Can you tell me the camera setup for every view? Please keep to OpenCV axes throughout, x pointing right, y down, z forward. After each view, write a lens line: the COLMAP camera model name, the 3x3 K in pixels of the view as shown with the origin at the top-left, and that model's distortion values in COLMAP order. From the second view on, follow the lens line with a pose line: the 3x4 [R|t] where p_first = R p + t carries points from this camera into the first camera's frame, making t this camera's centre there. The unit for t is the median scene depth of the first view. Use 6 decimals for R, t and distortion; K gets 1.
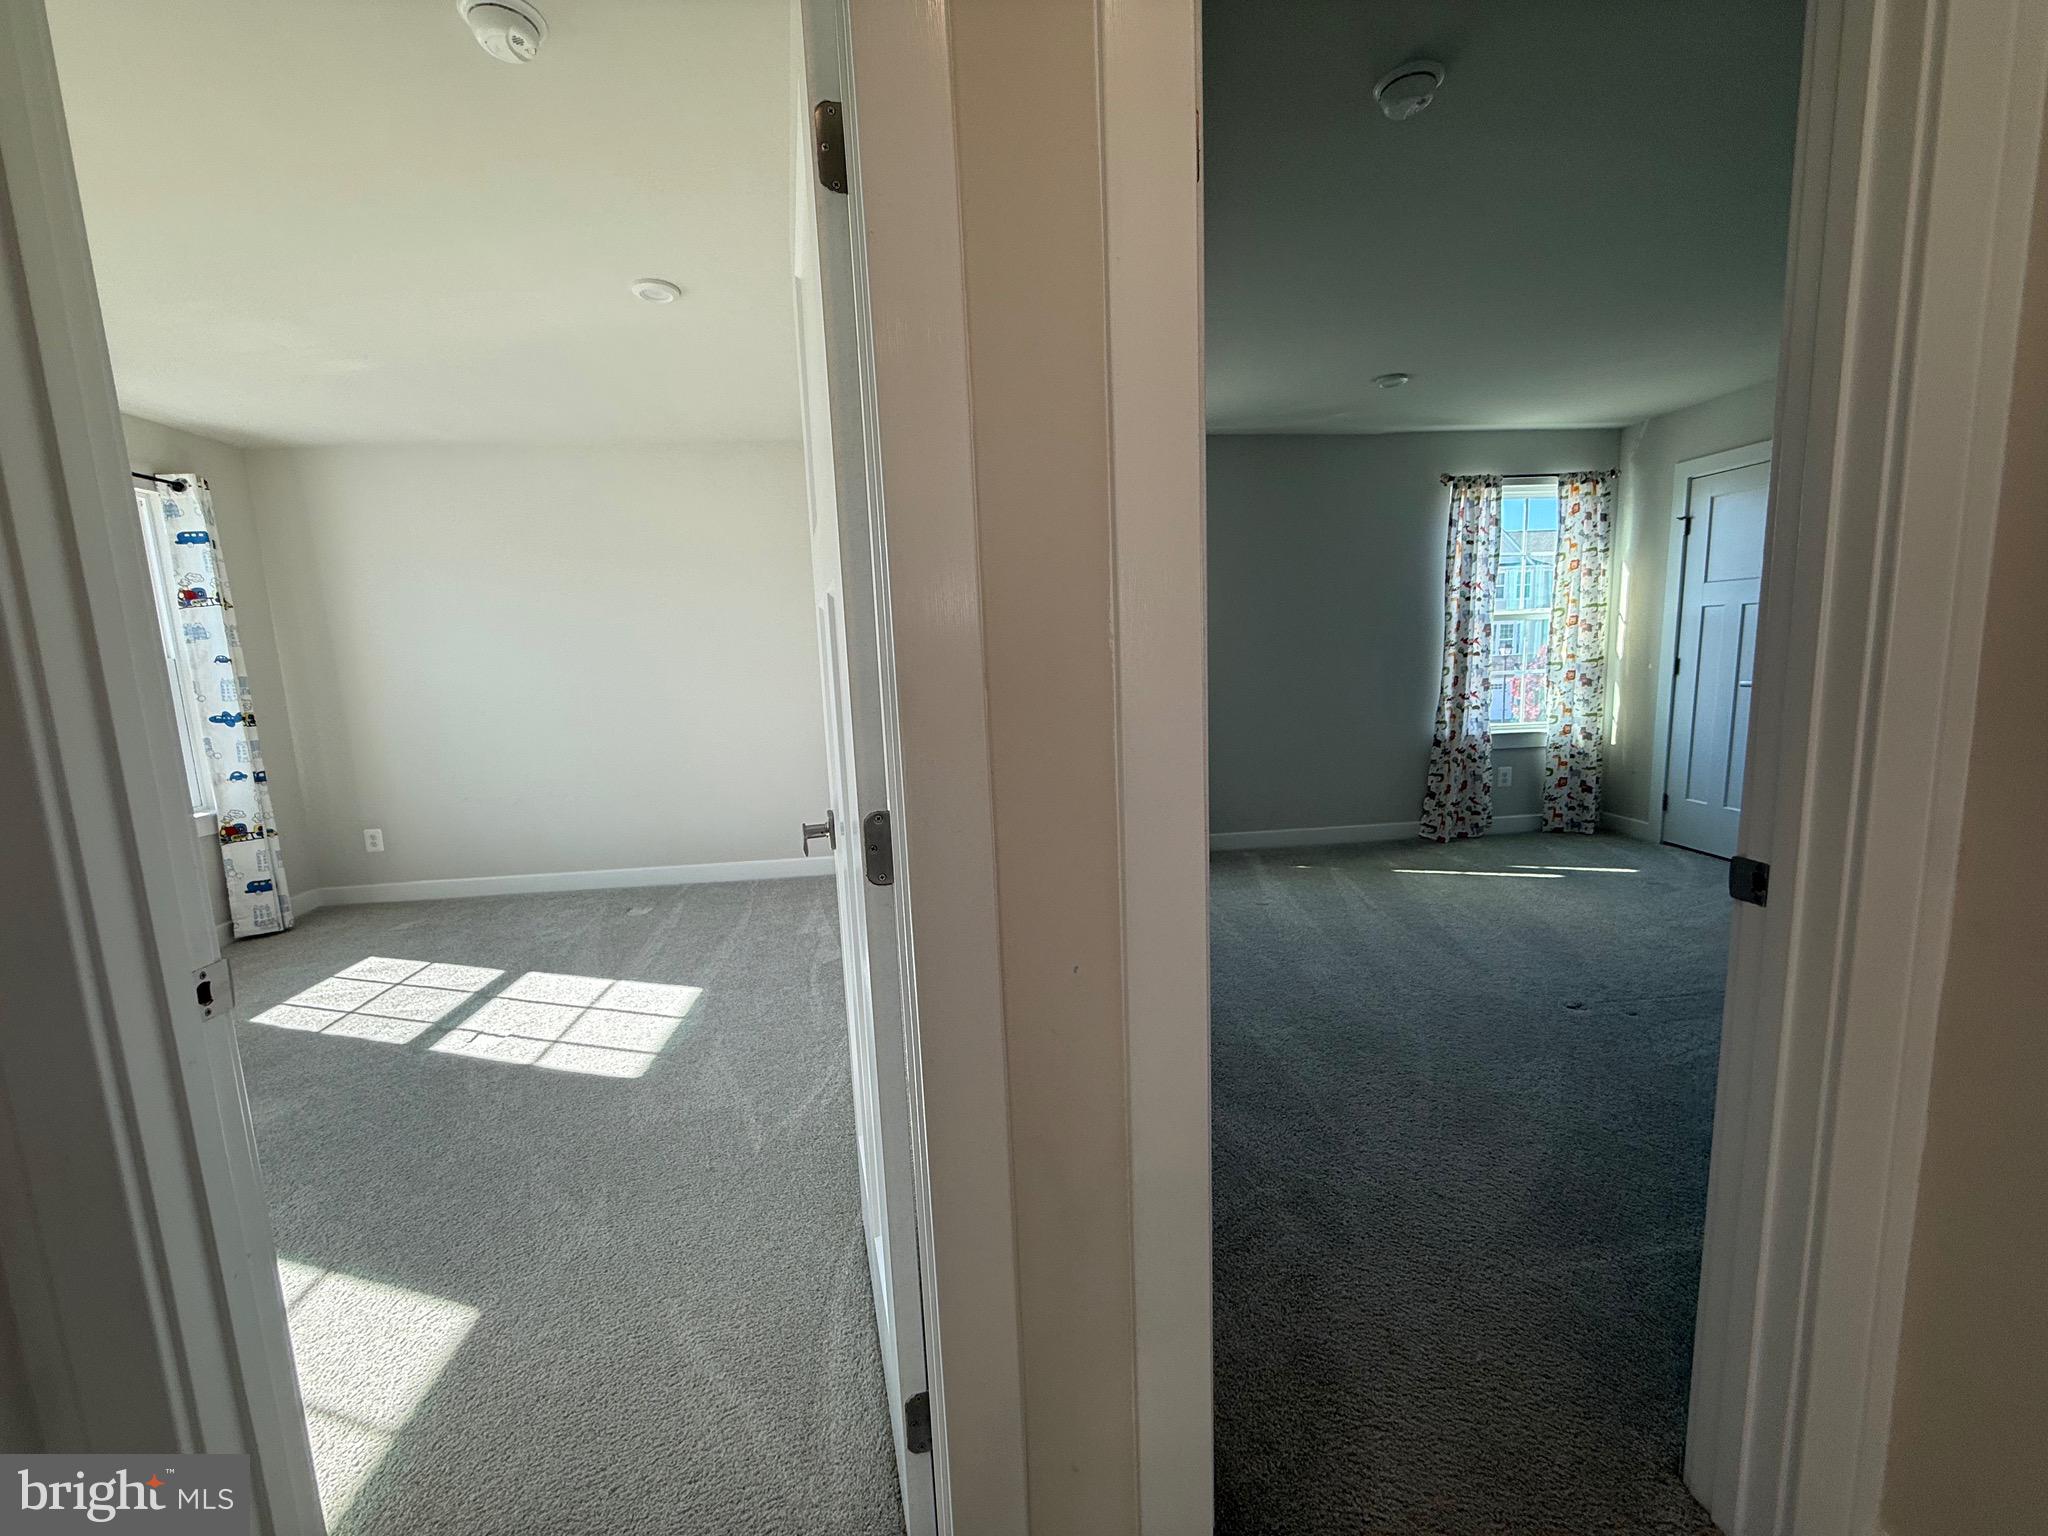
lens RADIAL K [[819.5, 0, 1020.4], [0, 819.5, 766.6], [0, 0, 1]] dist [0.001120, 0.000403]
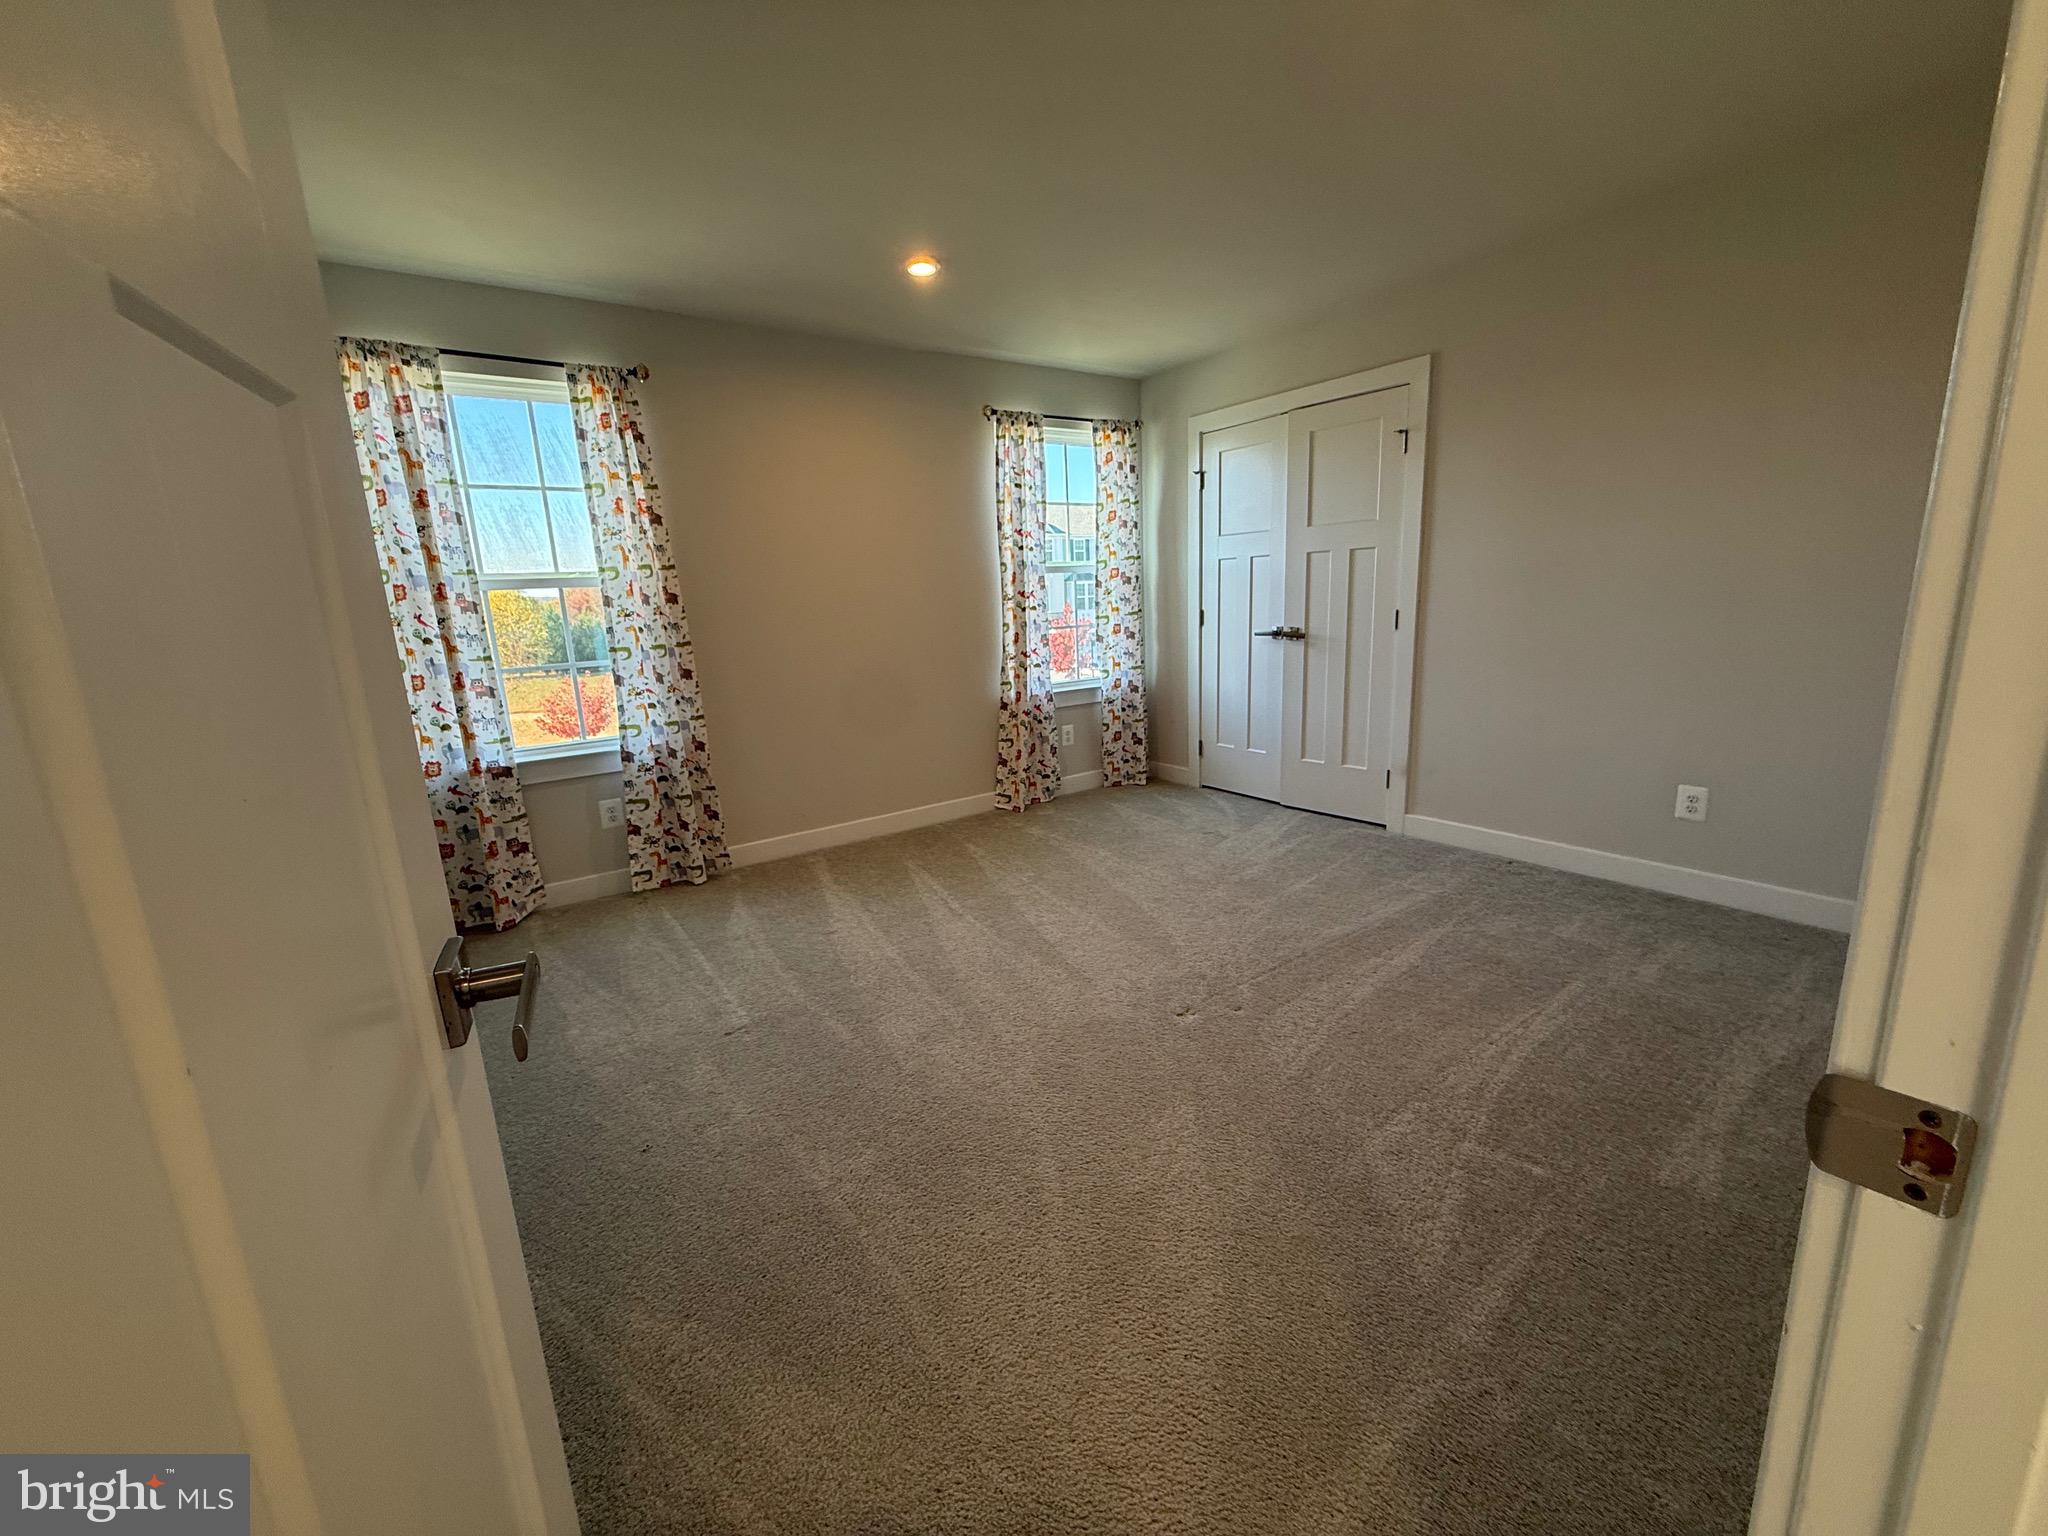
lens RADIAL K [[819.5, 0, 1020.4], [0, 819.5, 766.6], [0, 0, 1]] dist [0.001120, 0.000403]
pose [[0.872486, -0.104532, 0.477326, 0.077899], [0.082821, 0.994352, 0.066374, -0.021011], [-0.481569, -0.018378, 0.876216, 0.184108]]
